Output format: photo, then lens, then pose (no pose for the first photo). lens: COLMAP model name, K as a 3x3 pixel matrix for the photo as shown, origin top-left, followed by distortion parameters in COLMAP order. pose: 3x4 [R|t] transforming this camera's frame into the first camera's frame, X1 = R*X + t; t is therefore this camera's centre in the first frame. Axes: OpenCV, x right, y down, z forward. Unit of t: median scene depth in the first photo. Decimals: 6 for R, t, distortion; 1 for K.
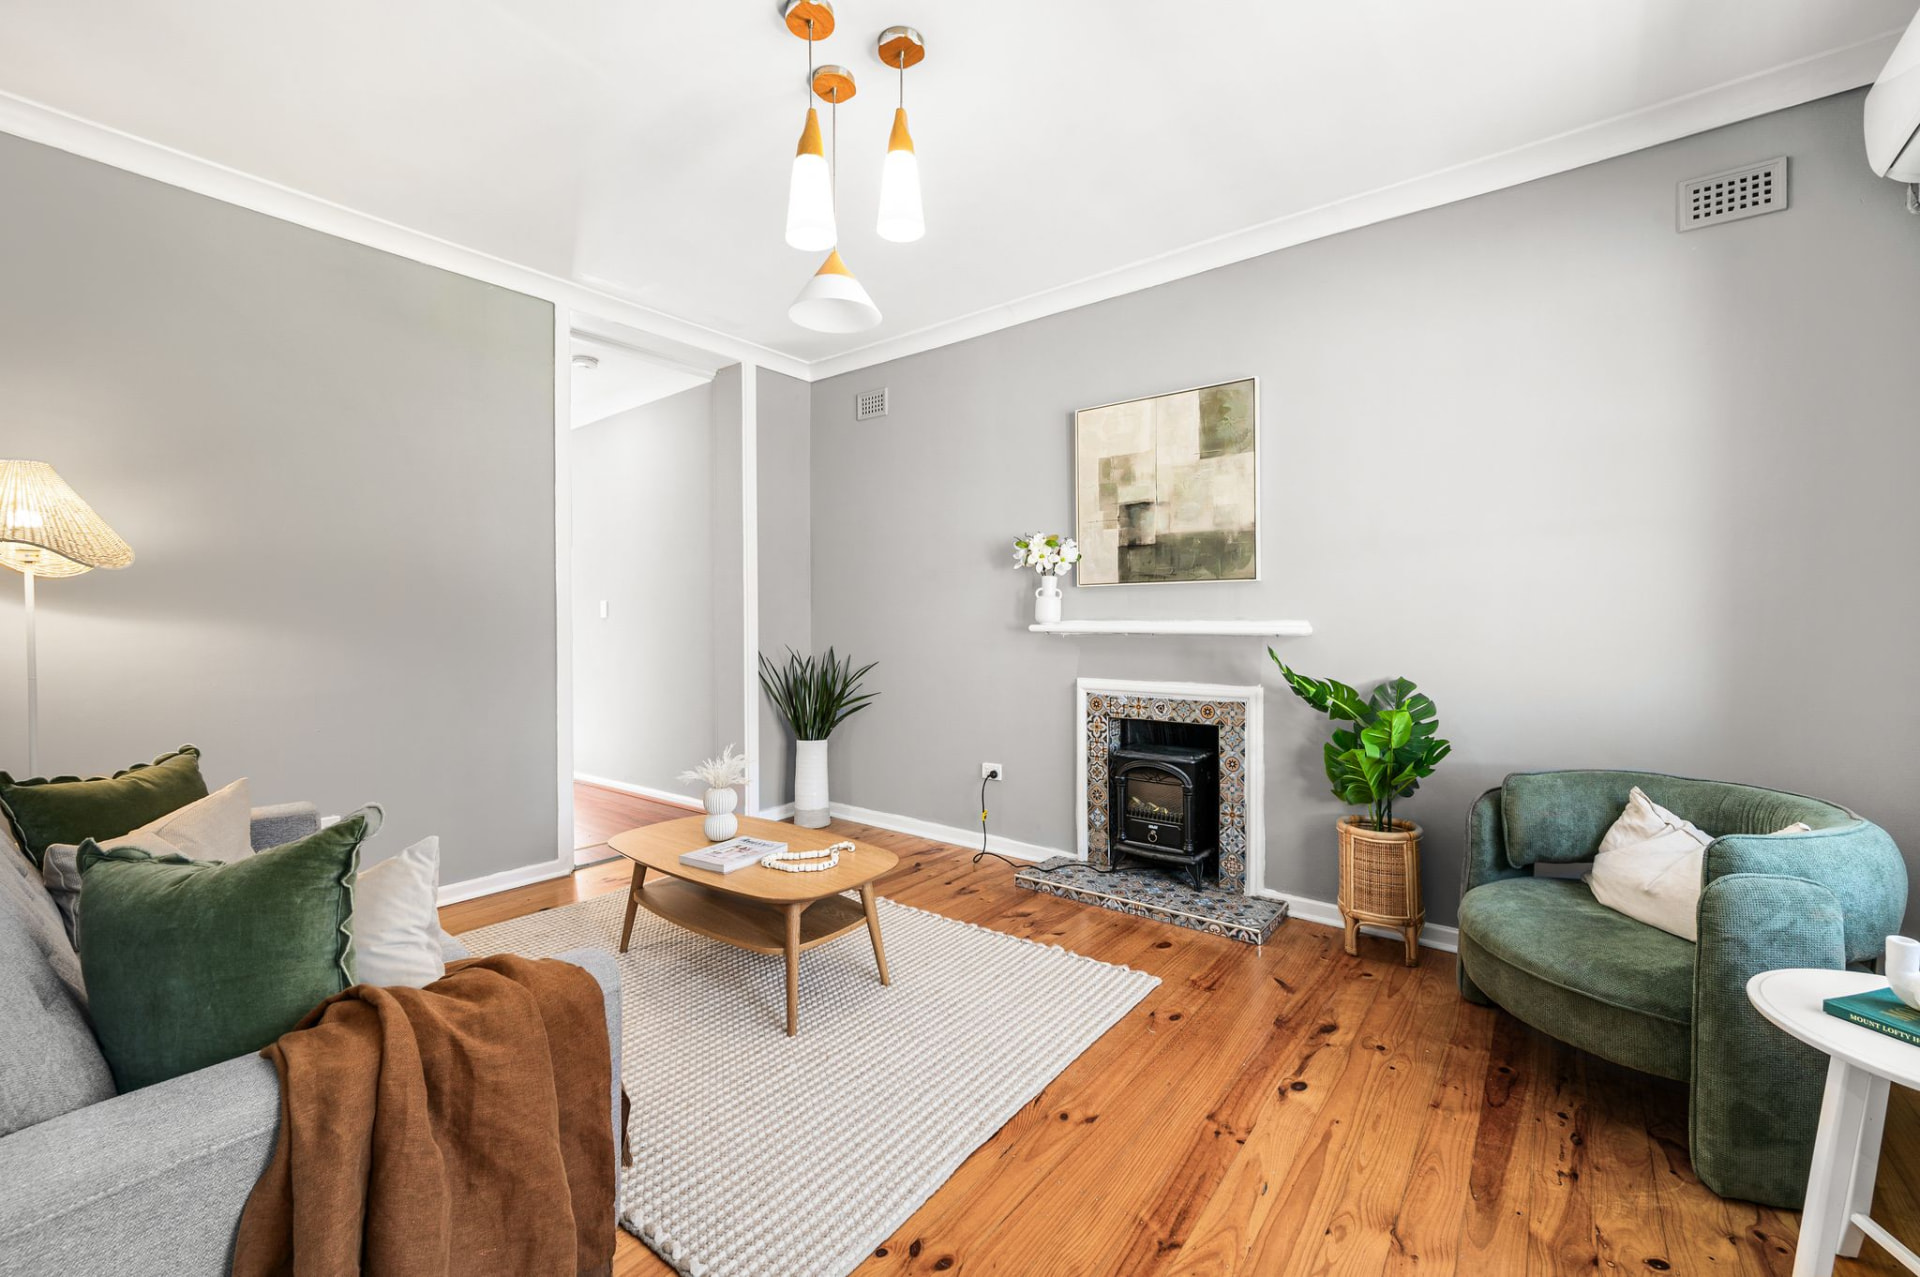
lens RADIAL K [[778.1, 0, 959.7], [0, 778.1, 624.0], [0, 0, 1]] dist [-0.004625, 0.000077]
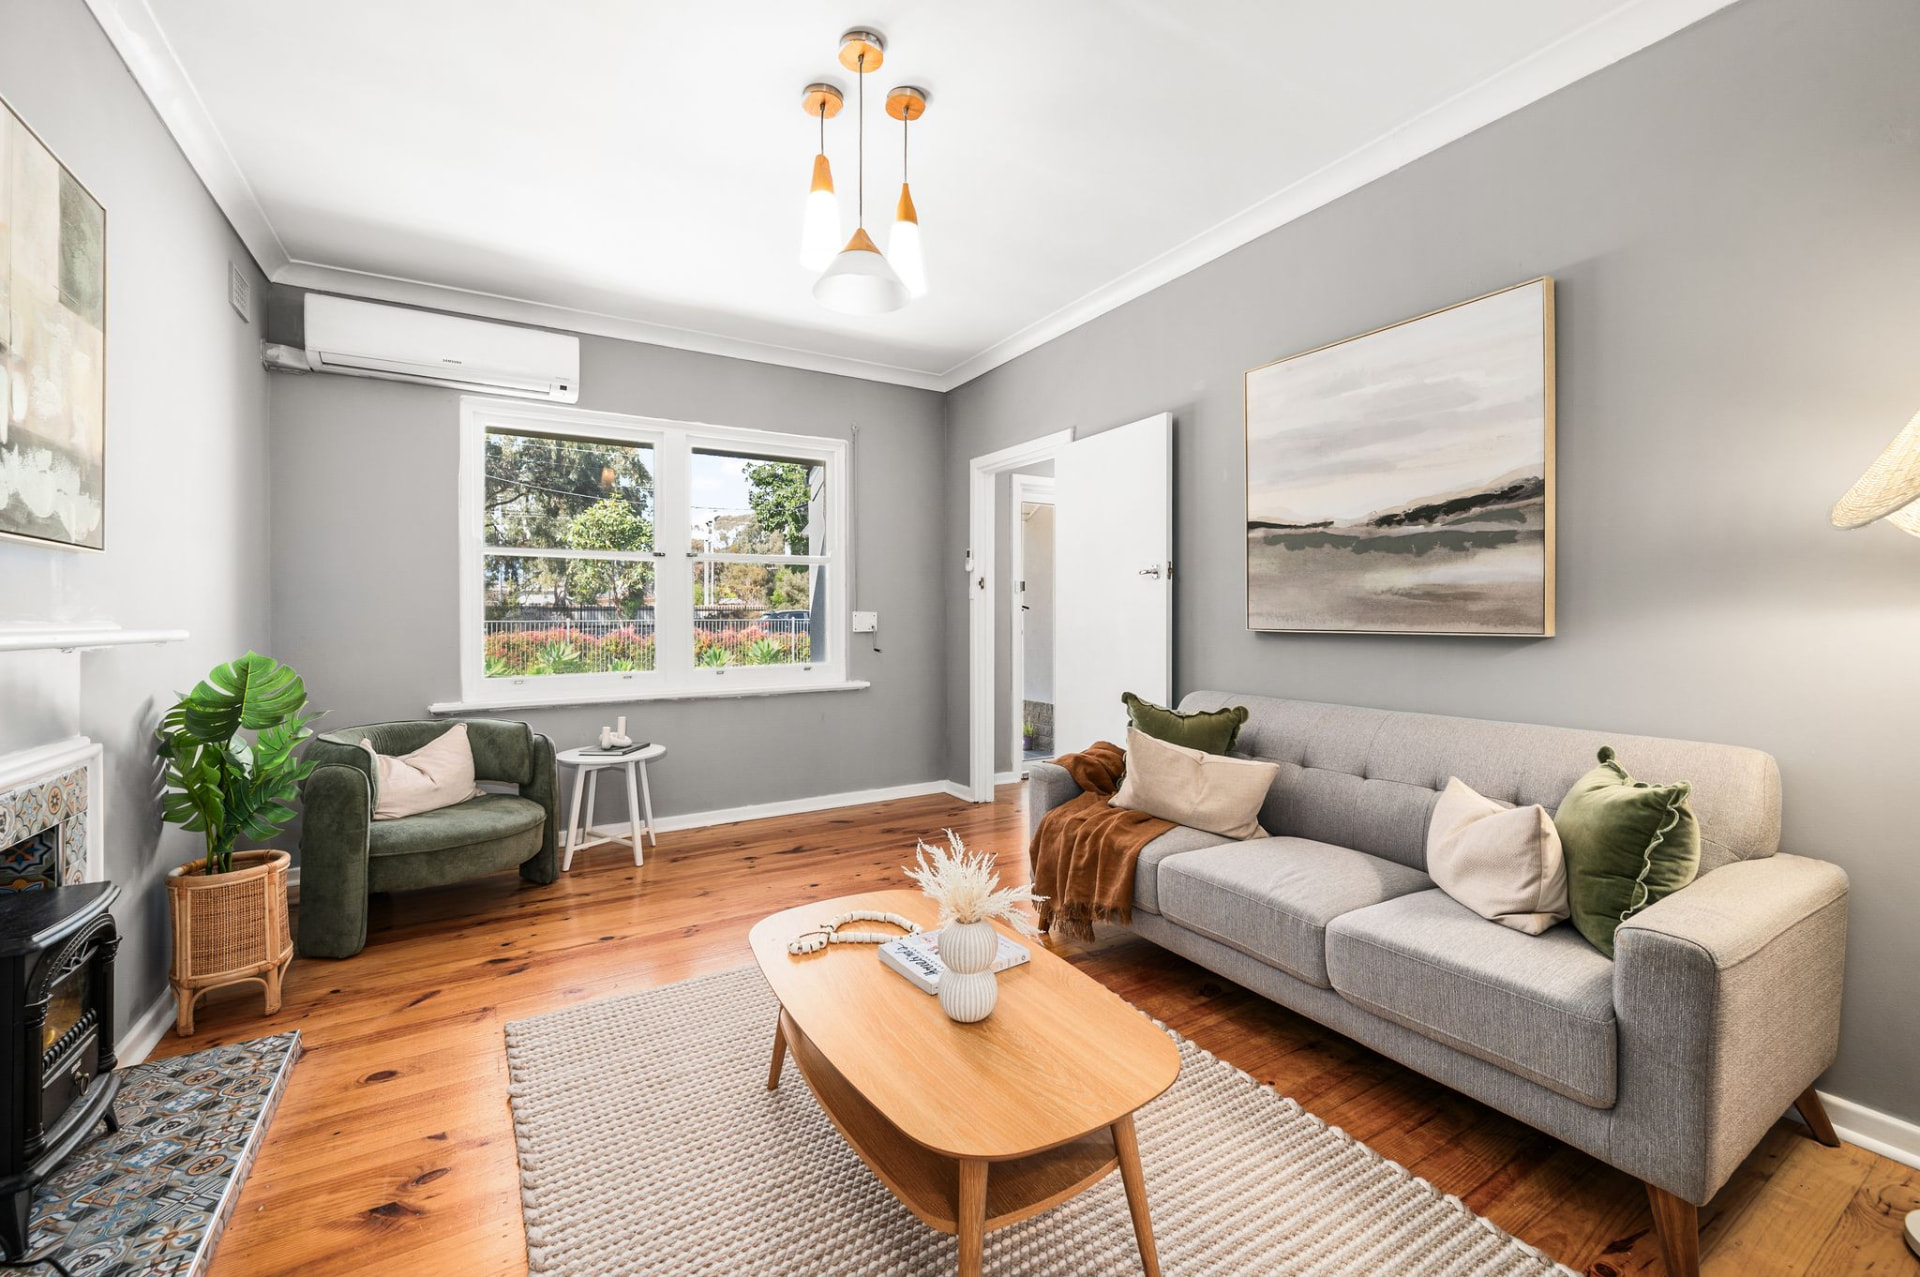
lens RADIAL K [[778.1, 0, 953.7], [0, 778.1, 623.1], [0, 0, 1]] dist [-0.004625, 0.000077]
pose [[-0.929888, -0.002590, 0.367833, -0.447555], [0.005307, 0.999777, 0.020455, -0.011599], [-0.367803, 0.020973, -0.929667, 1.351945]]
